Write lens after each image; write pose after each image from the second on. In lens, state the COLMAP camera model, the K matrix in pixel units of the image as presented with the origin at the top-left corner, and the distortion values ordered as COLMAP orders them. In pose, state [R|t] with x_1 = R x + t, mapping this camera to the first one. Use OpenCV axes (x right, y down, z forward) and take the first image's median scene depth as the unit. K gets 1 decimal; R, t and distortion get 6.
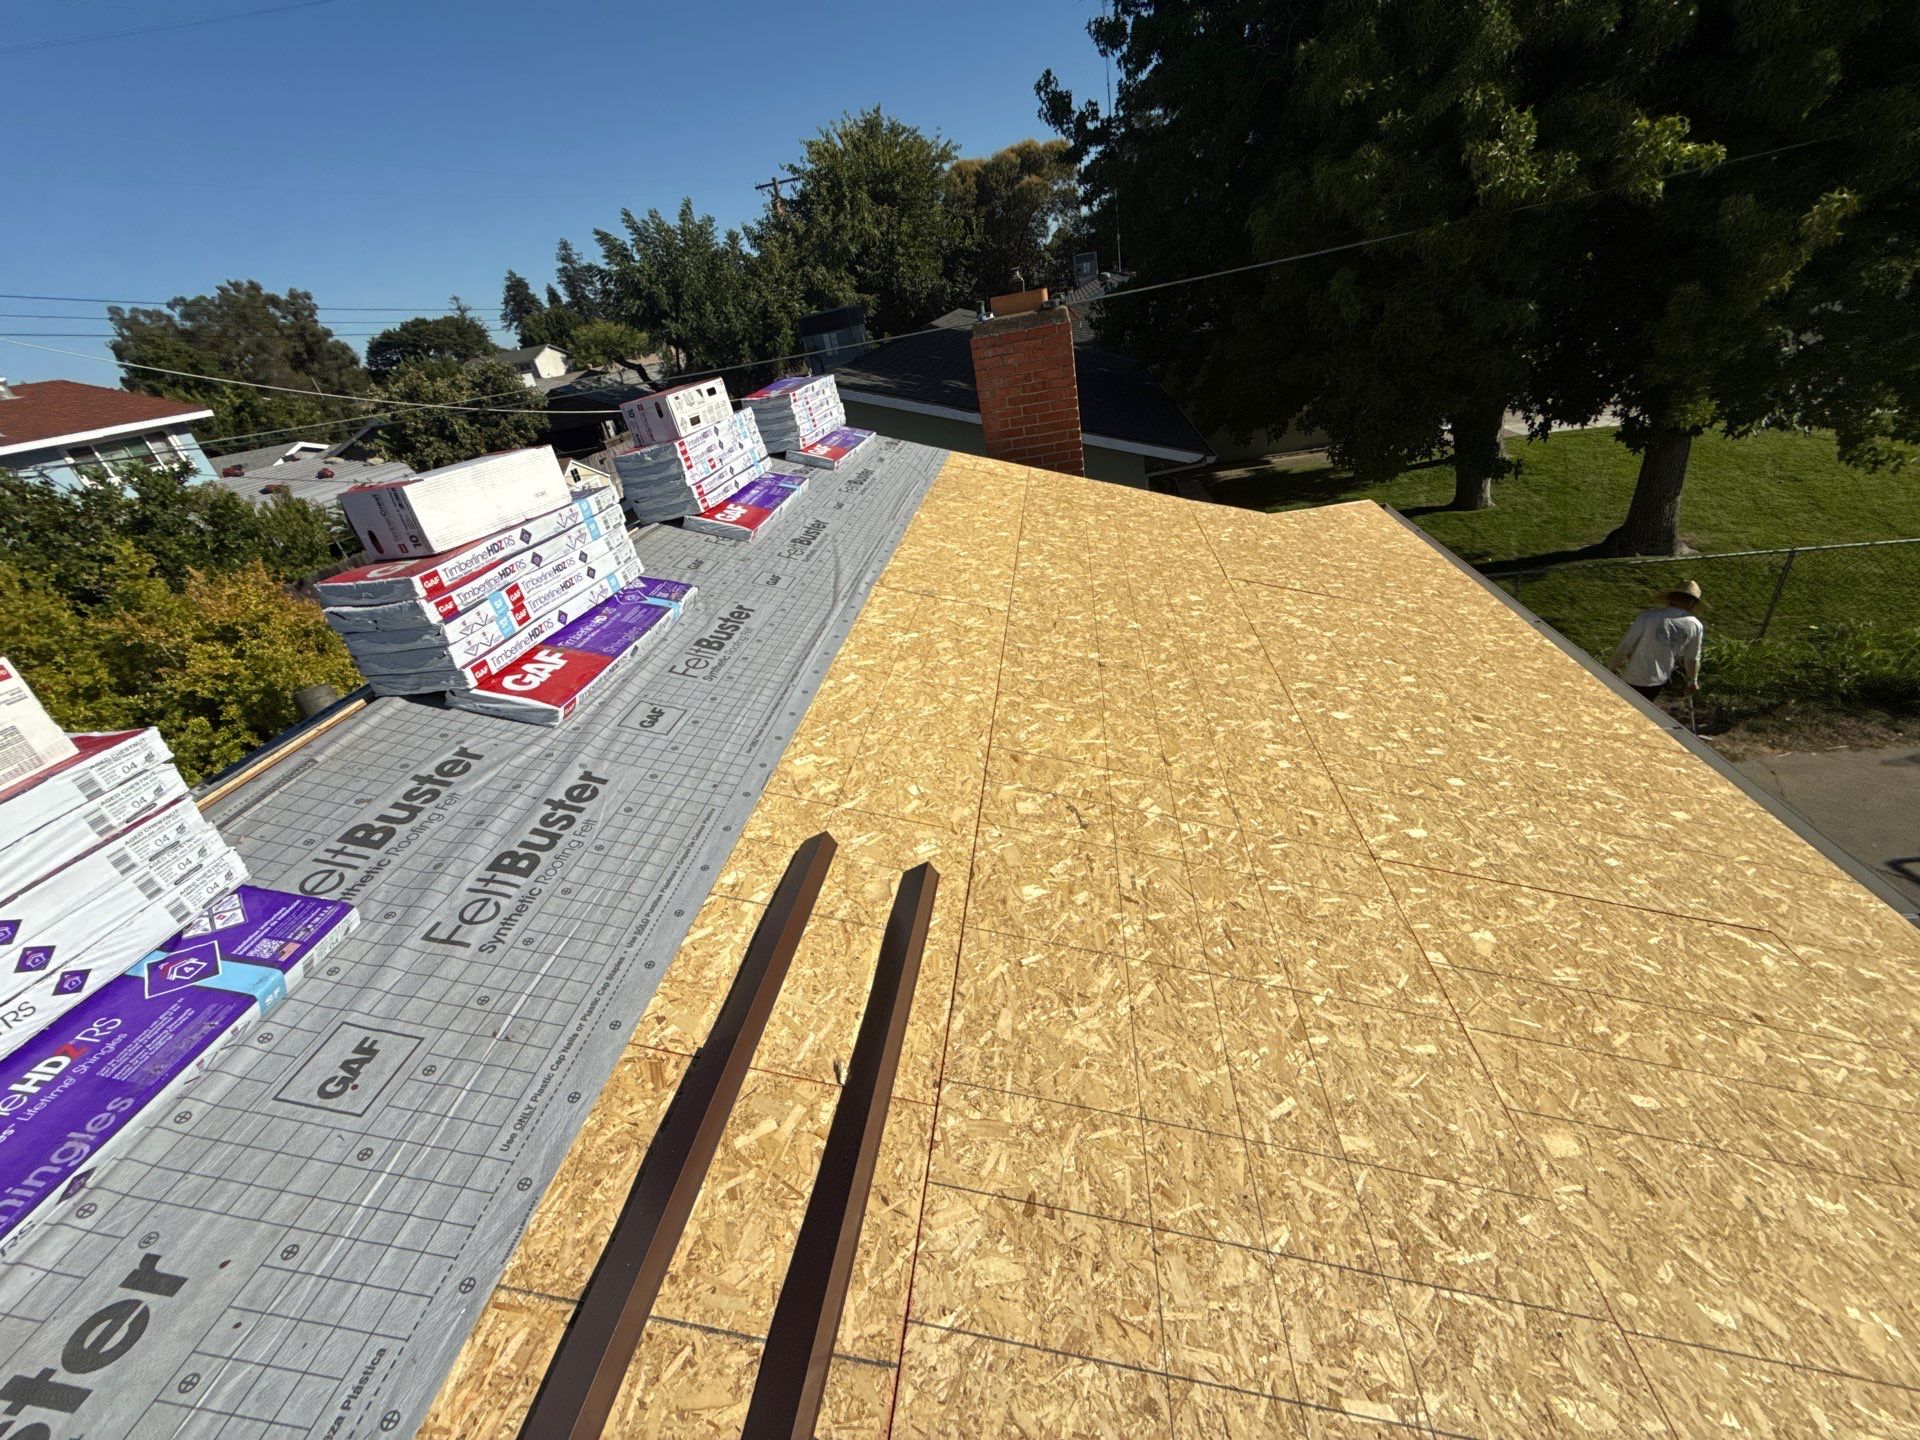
lens RADIAL K [[765.1, 0, 962.6], [0, 765.1, 718.4], [0, 0, 1]] dist [-0.001328, 0.000089]
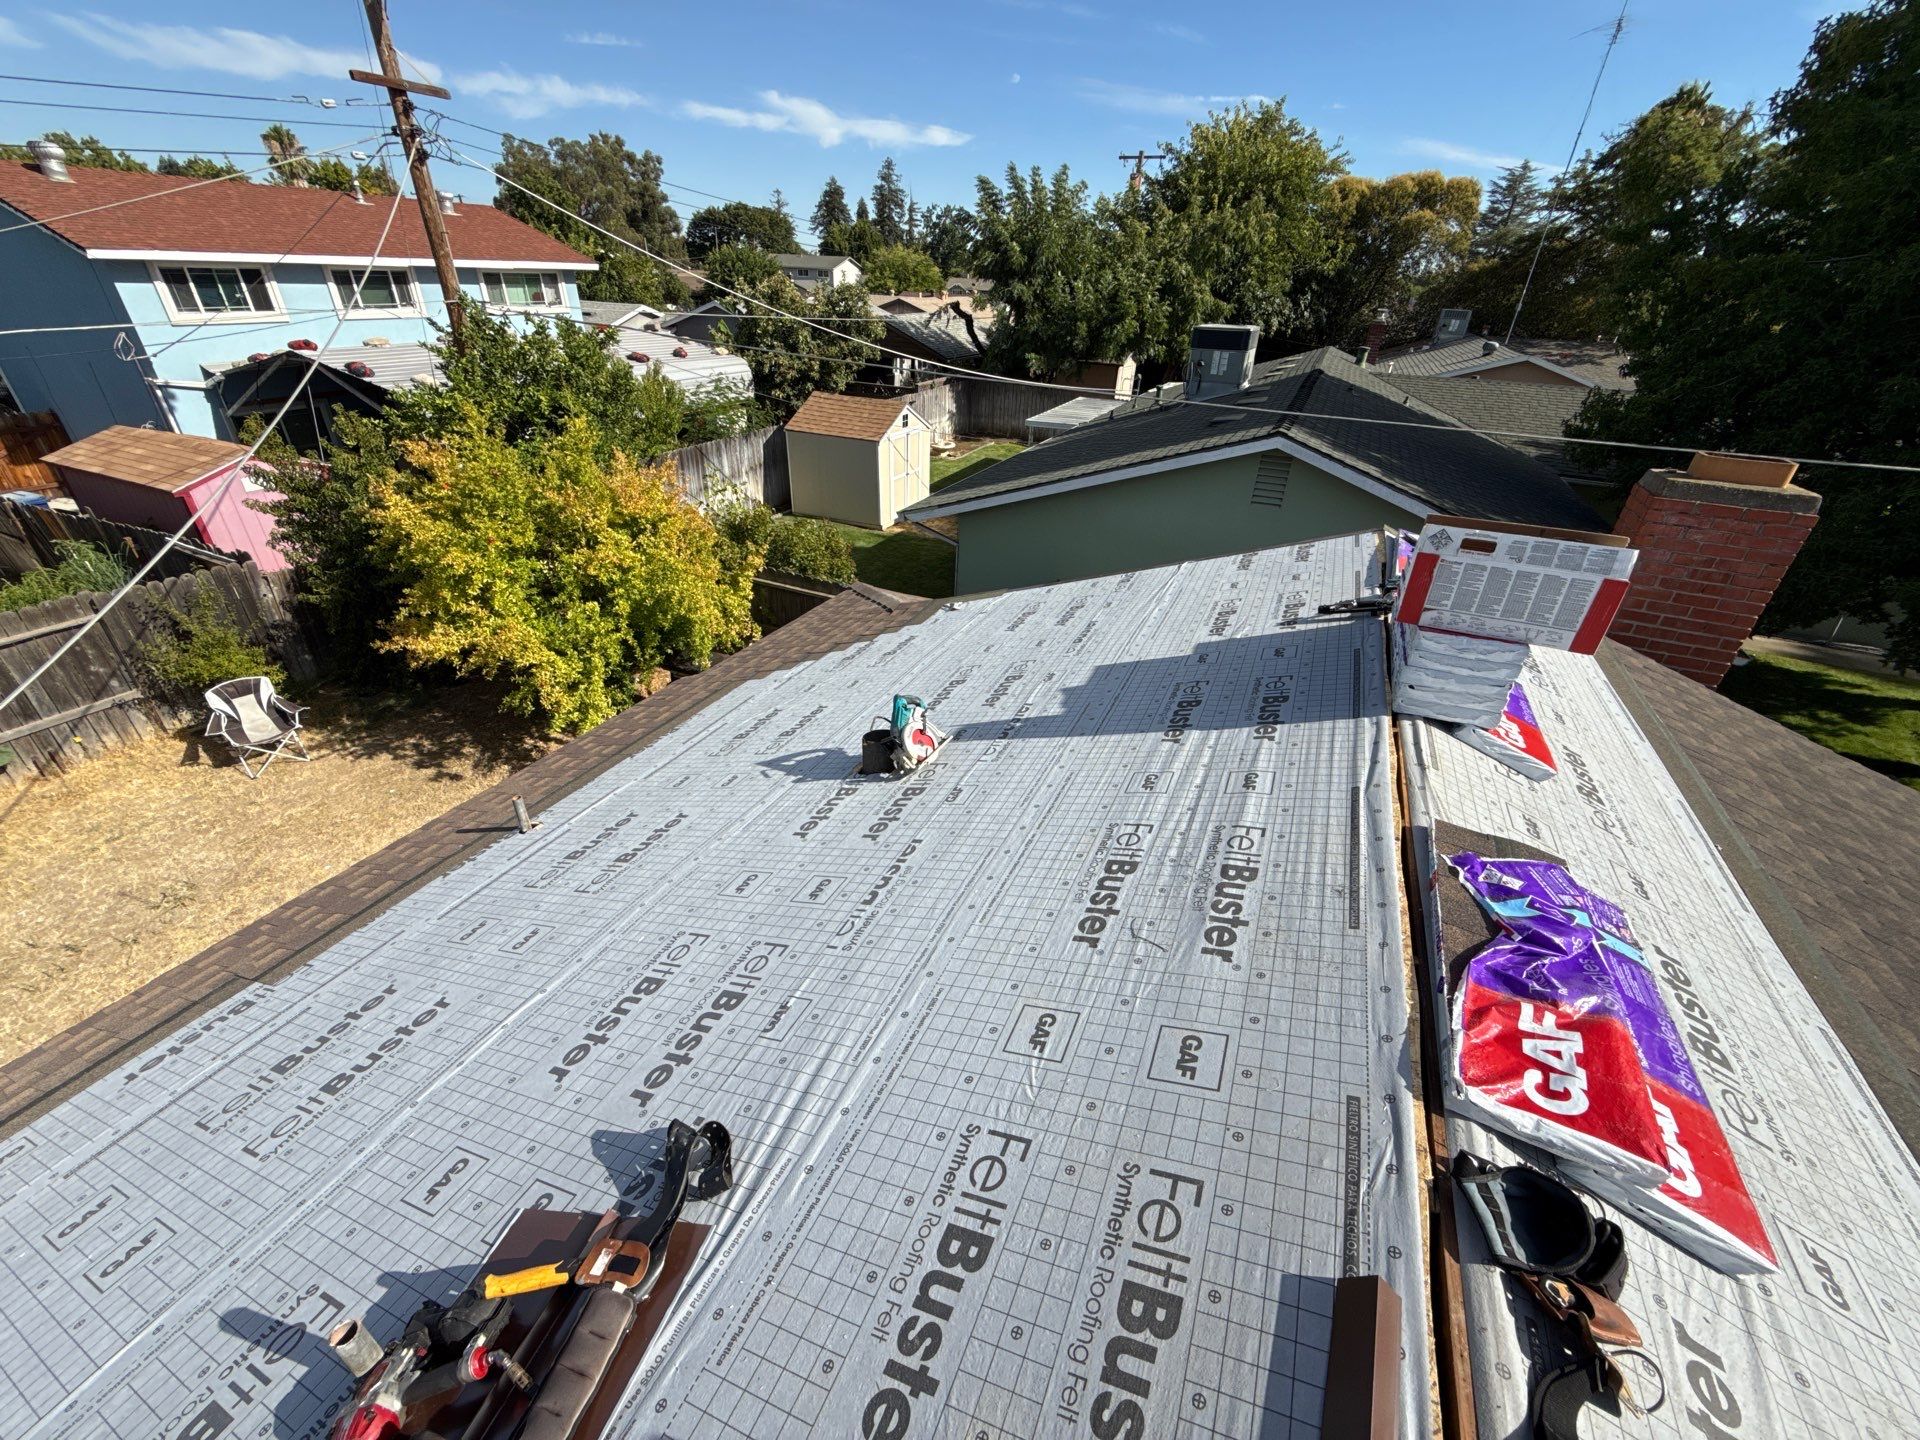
lens RADIAL K [[764.7, 0, 959.9], [0, 764.7, 720.4], [0, 0, 1]] dist [0.000570, -0.000263]
pose [[0.929421, 0.330809, -0.163531, -0.070238], [-0.325857, 0.943698, 0.057028, -0.014889], [0.173189, 0.000285, 0.984889, 0.017434]]
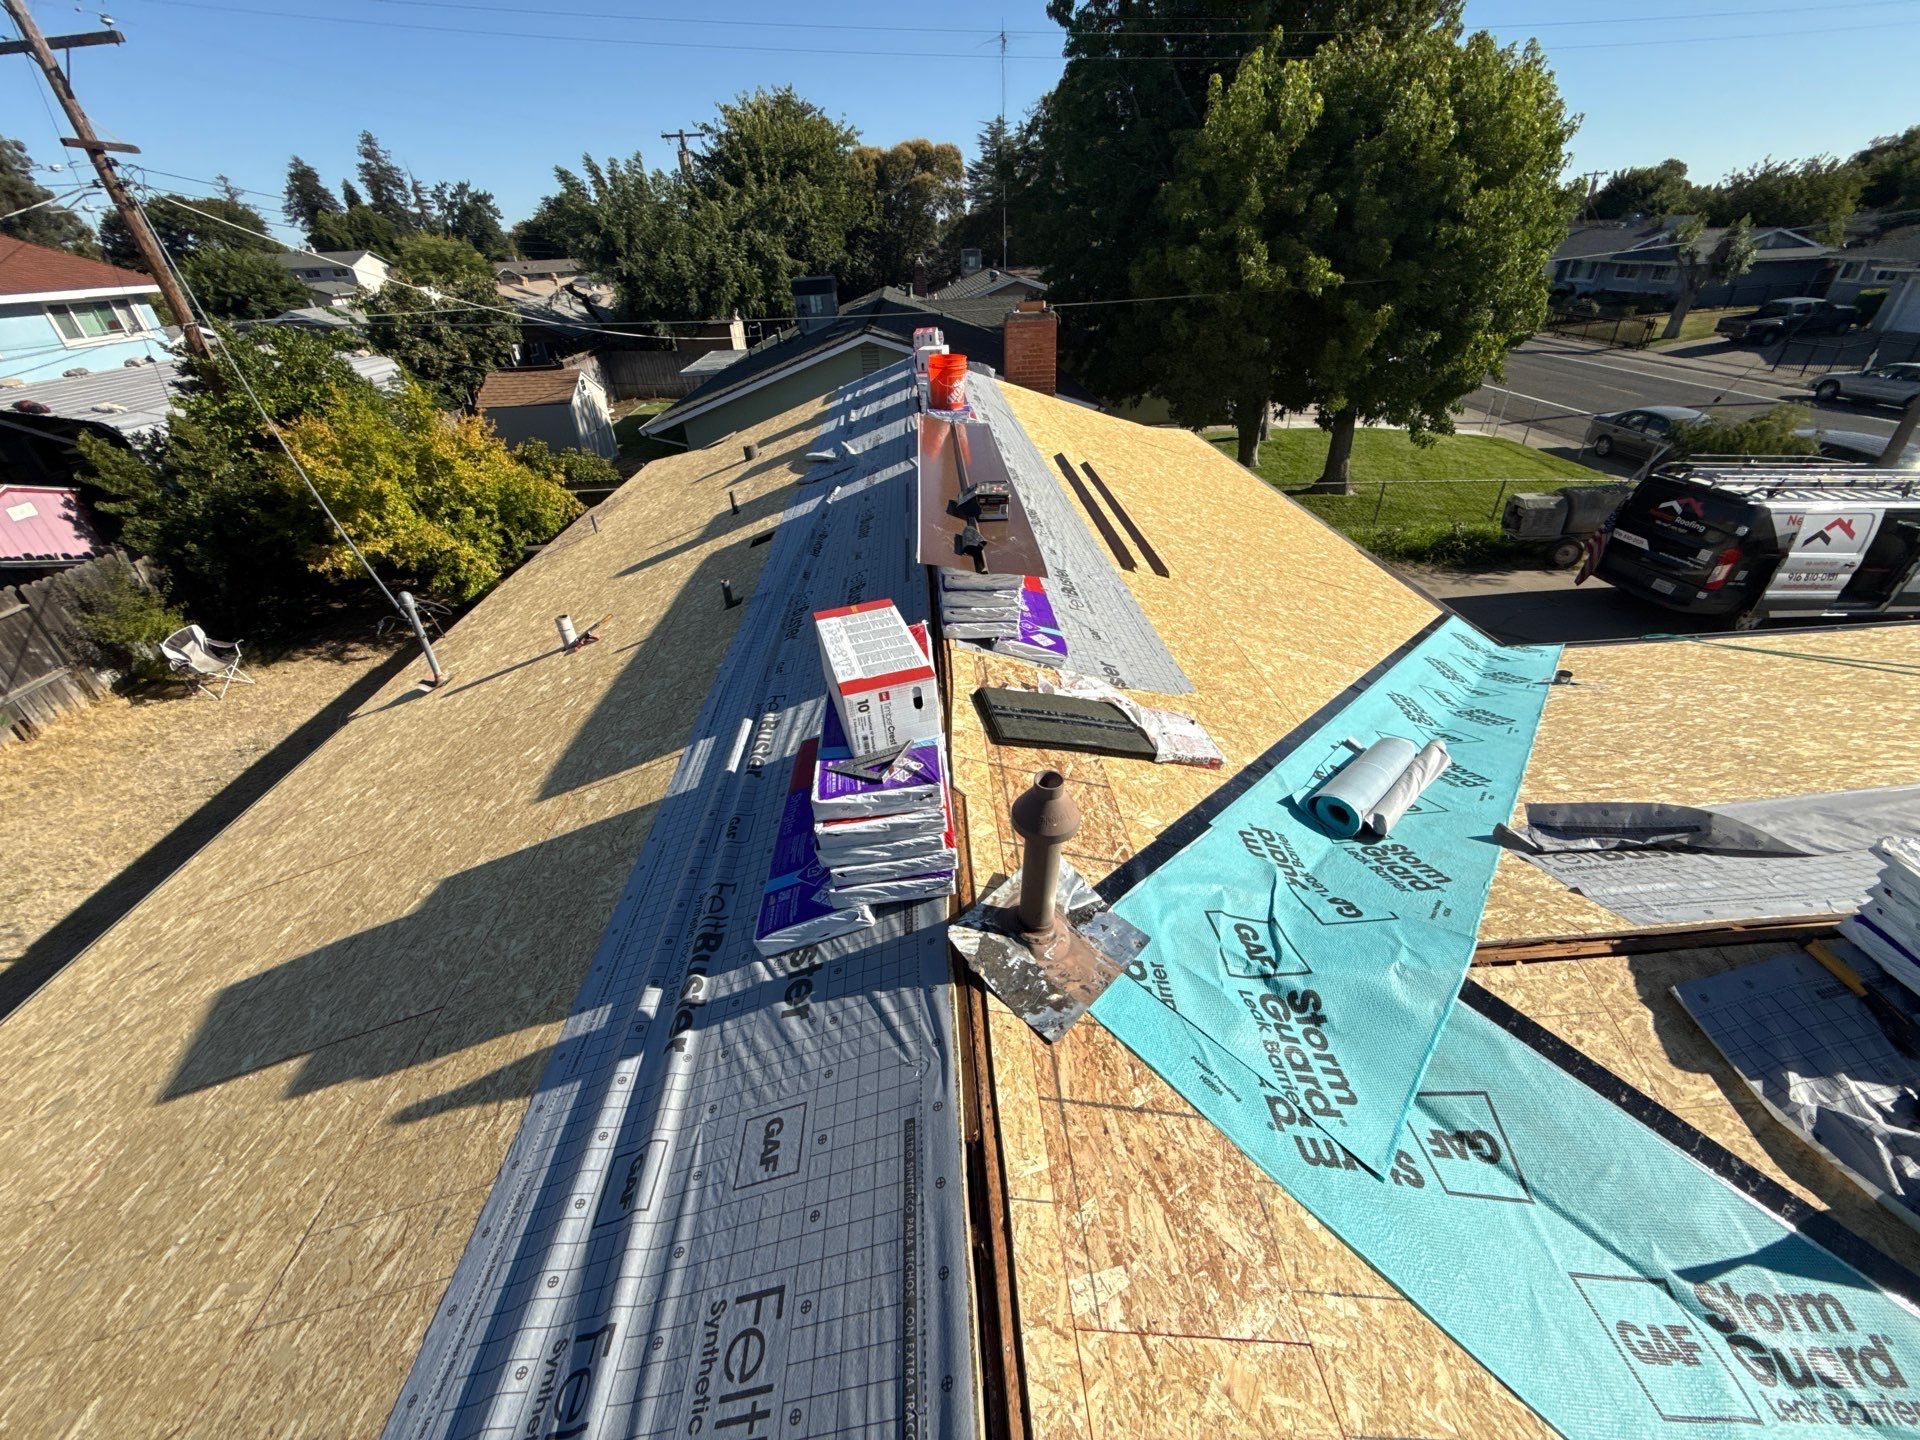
lens RADIAL K [[765.3, 0, 959.6], [0, 765.3, 721.4], [0, 0, 1]] dist [0.000548, -0.000169]
pose [[0.977941, 0.021517, 0.207769, -0.077802], [-0.027322, 0.999311, 0.025111, 0.077079], [-0.207085, -0.030234, 0.977856, -0.147979]]
